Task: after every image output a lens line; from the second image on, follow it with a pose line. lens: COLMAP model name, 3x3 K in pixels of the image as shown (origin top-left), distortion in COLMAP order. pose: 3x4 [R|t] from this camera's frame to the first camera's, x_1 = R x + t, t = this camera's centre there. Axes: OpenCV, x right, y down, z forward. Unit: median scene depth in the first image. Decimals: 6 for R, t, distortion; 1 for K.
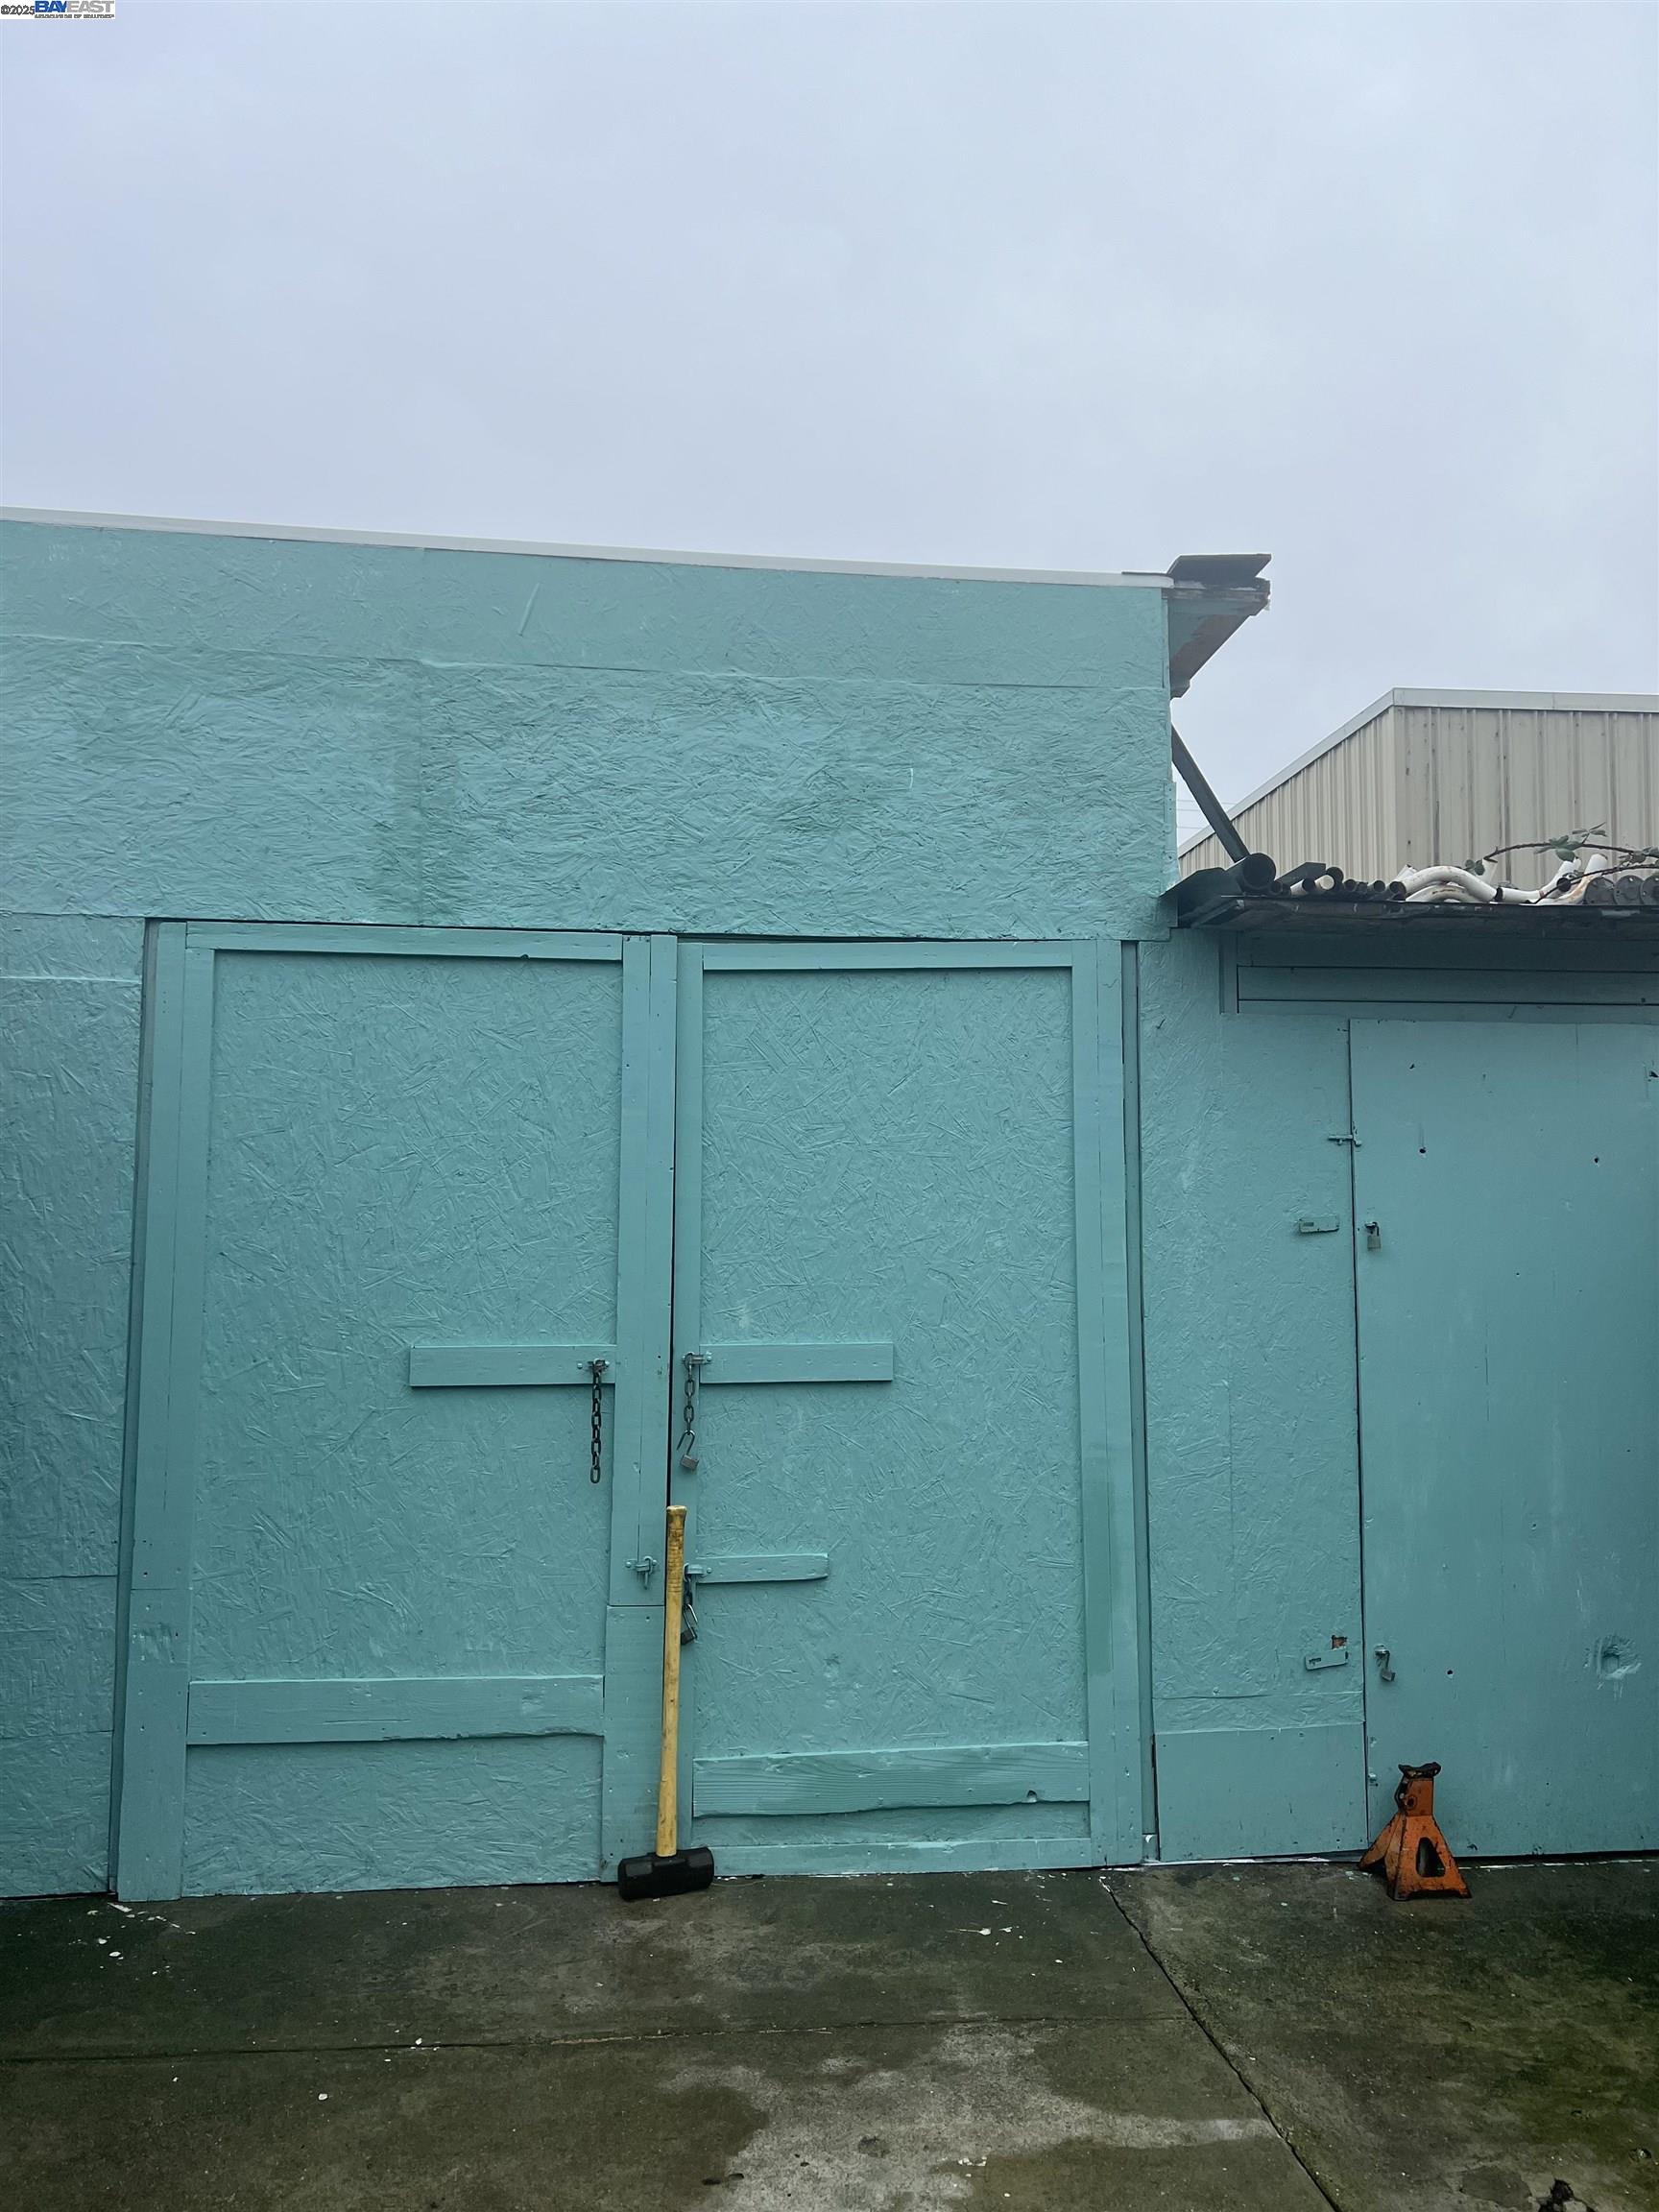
lens RADIAL K [[1650.4, 0, 823.4], [0, 1650.4, 1117.0], [0, 0, 1]] dist [0.049403, -0.036387]
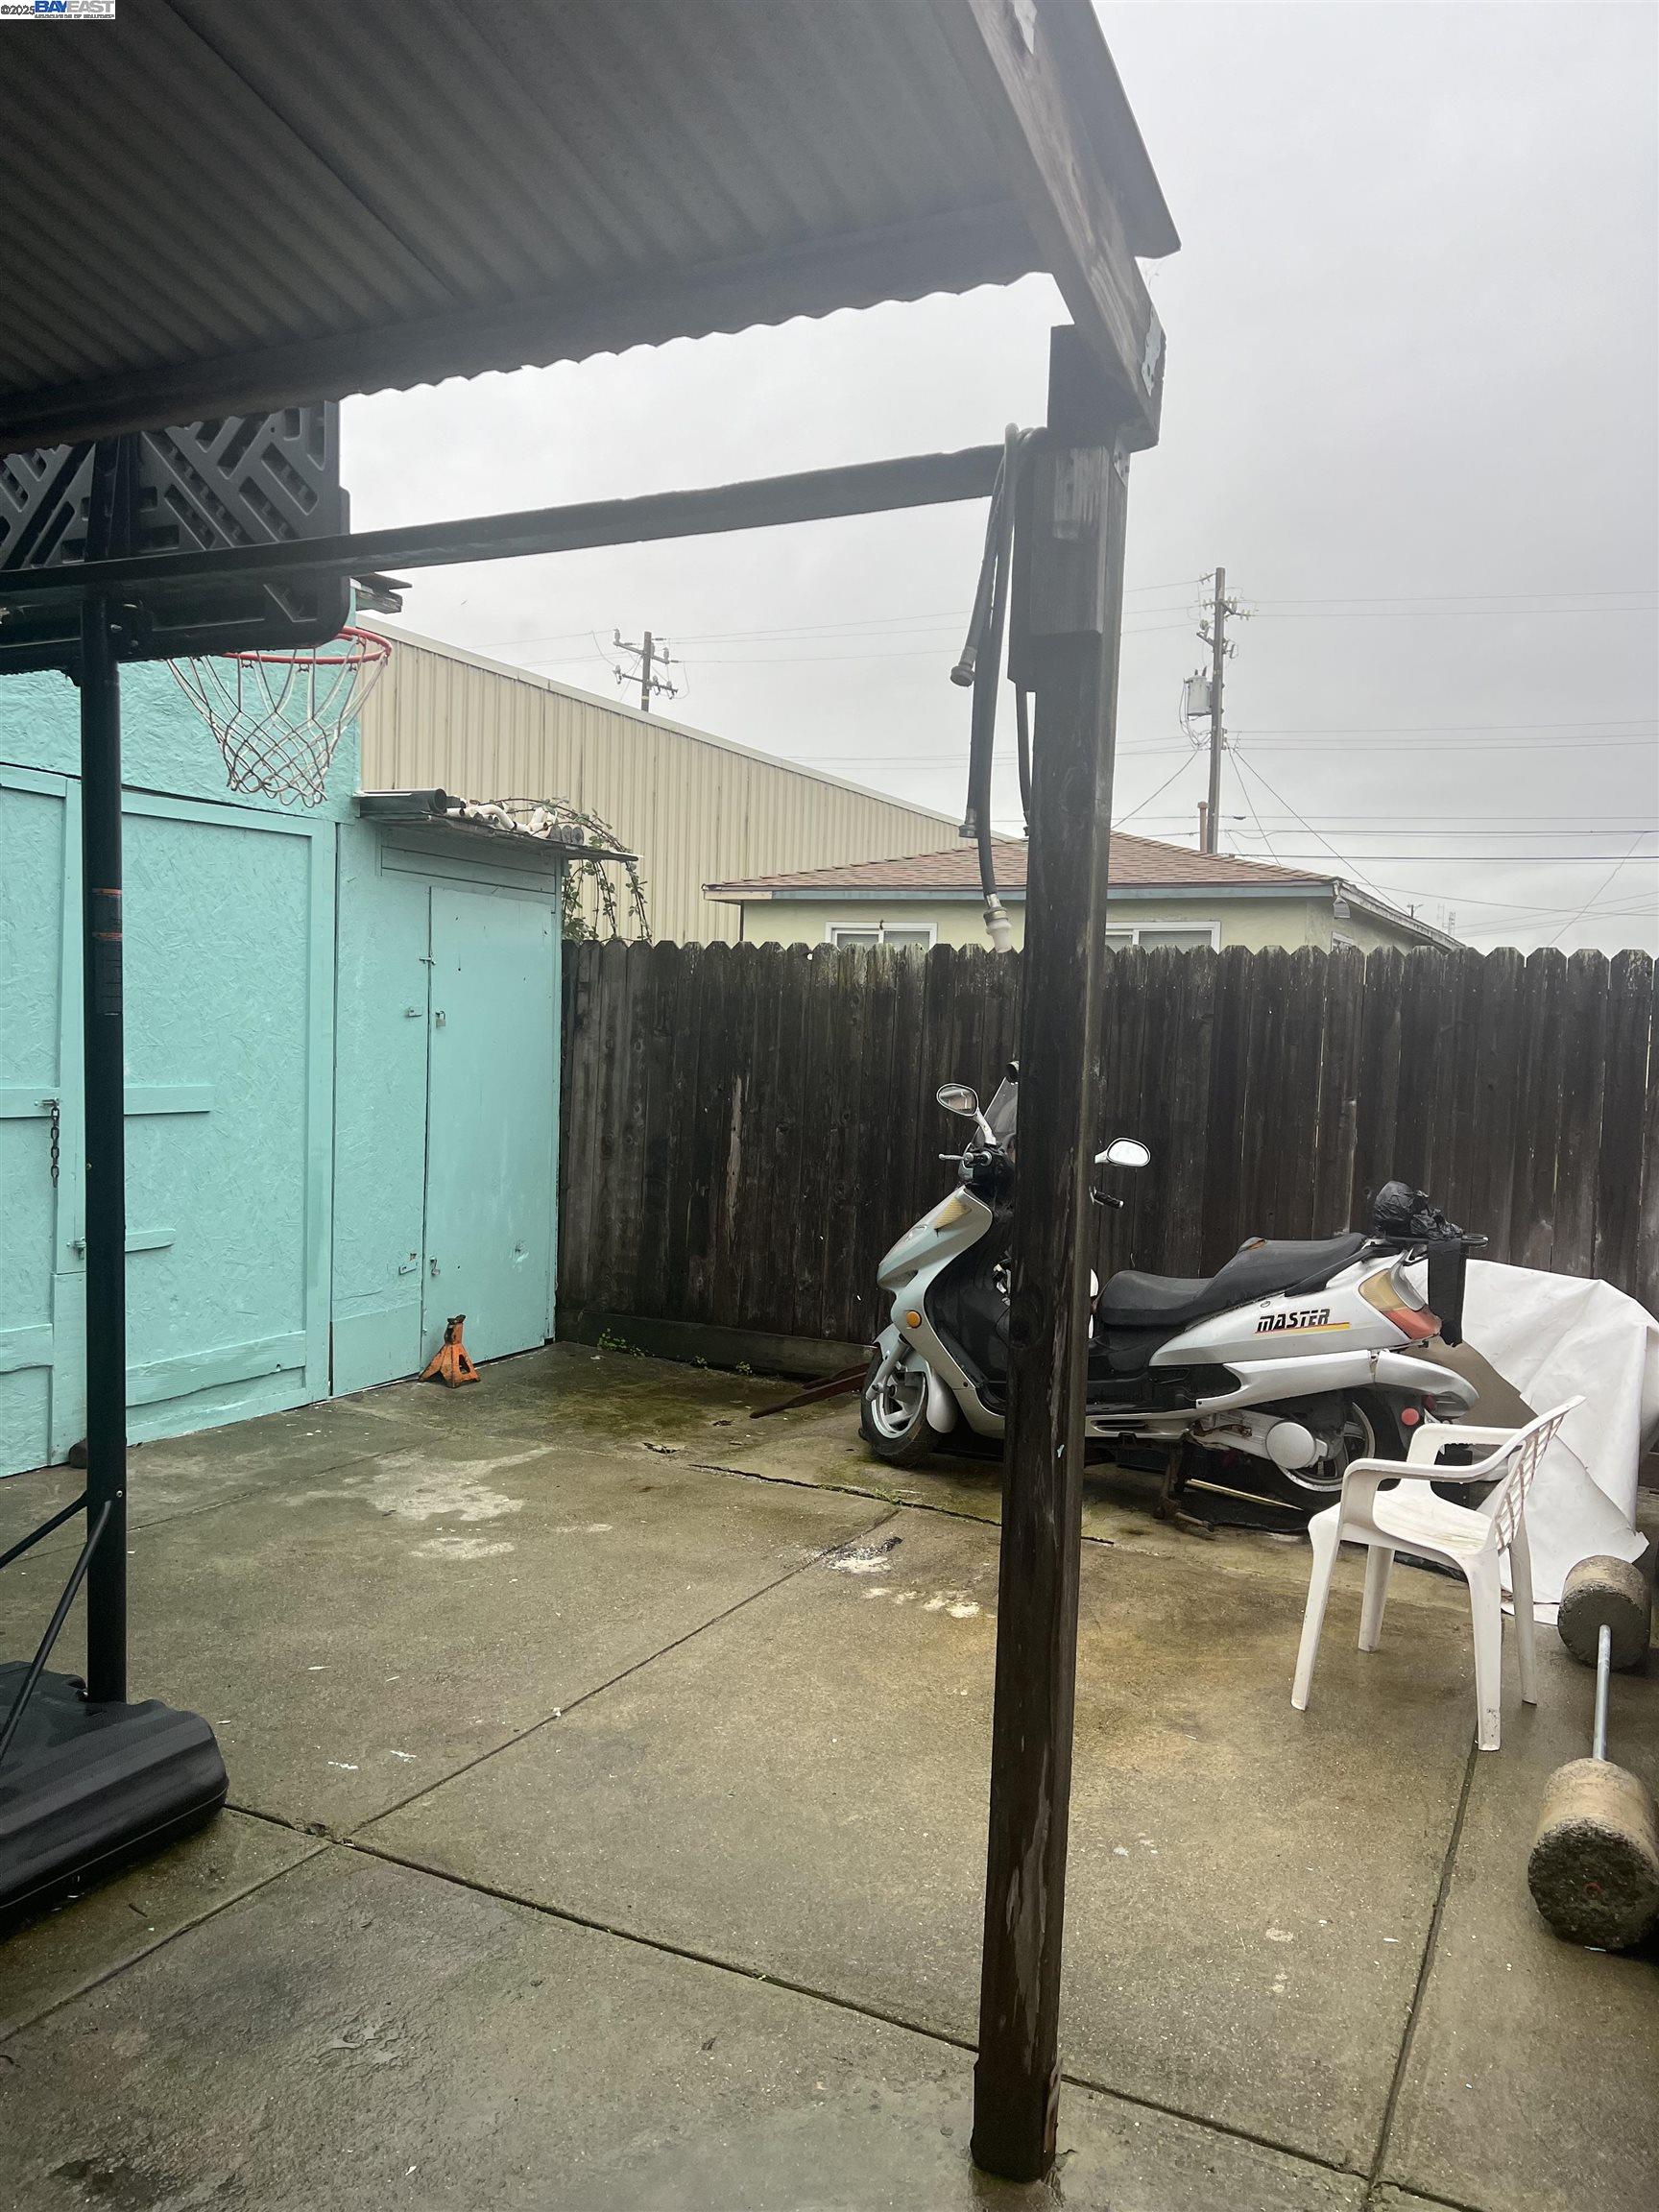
lens RADIAL K [[1650.4, 0, 836.9], [0, 1650.4, 1109.1], [0, 0, 1]] dist [0.049403, -0.036387]
pose [[0.540010, -0.020392, 0.841411, -0.914697], [-0.100492, 0.990993, 0.088513, -0.028060], [-0.835638, -0.132353, 0.533097, -0.252402]]
